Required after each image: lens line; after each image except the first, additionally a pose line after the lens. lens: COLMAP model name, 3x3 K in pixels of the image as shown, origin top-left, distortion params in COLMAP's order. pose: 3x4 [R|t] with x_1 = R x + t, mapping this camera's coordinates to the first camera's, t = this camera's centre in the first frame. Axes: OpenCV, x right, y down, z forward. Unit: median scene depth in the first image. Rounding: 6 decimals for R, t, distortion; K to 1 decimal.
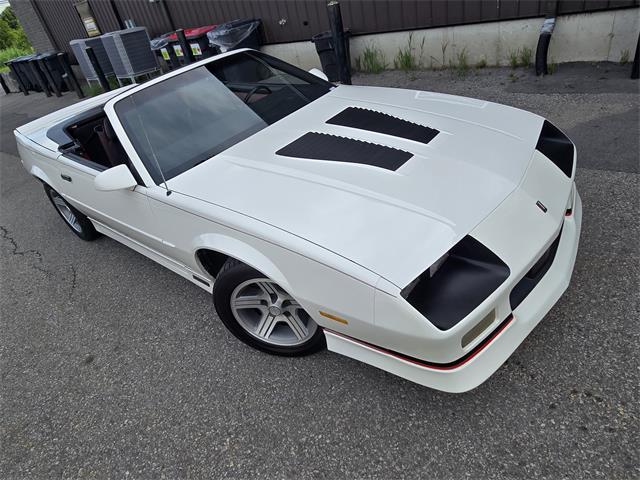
lens RADIAL K [[409.0, 0, 317.7], [0, 409.0, 237.9], [0, 0, 1]] dist [0.001074, -0.001258]
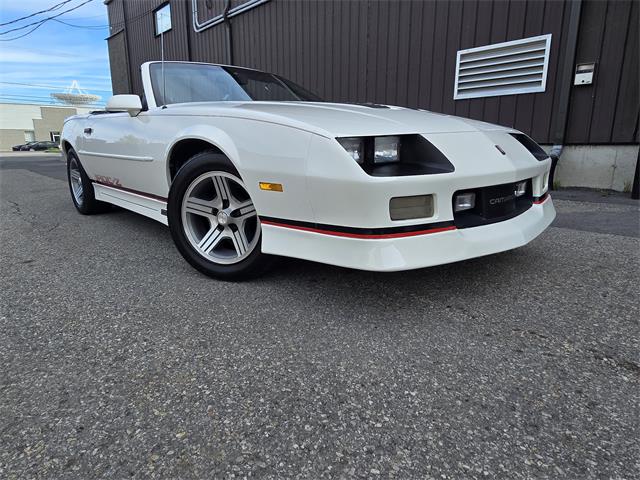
lens RADIAL K [[409.0, 0, 317.7], [0, 409.0, 237.9], [0, 0, 1]] dist [0.001074, -0.001258]
pose [[0.972037, 0.218720, -0.085473, 0.202861], [-0.234723, 0.915834, -0.325811, 0.470296], [0.007017, 0.336763, 0.941563, 0.095186]]
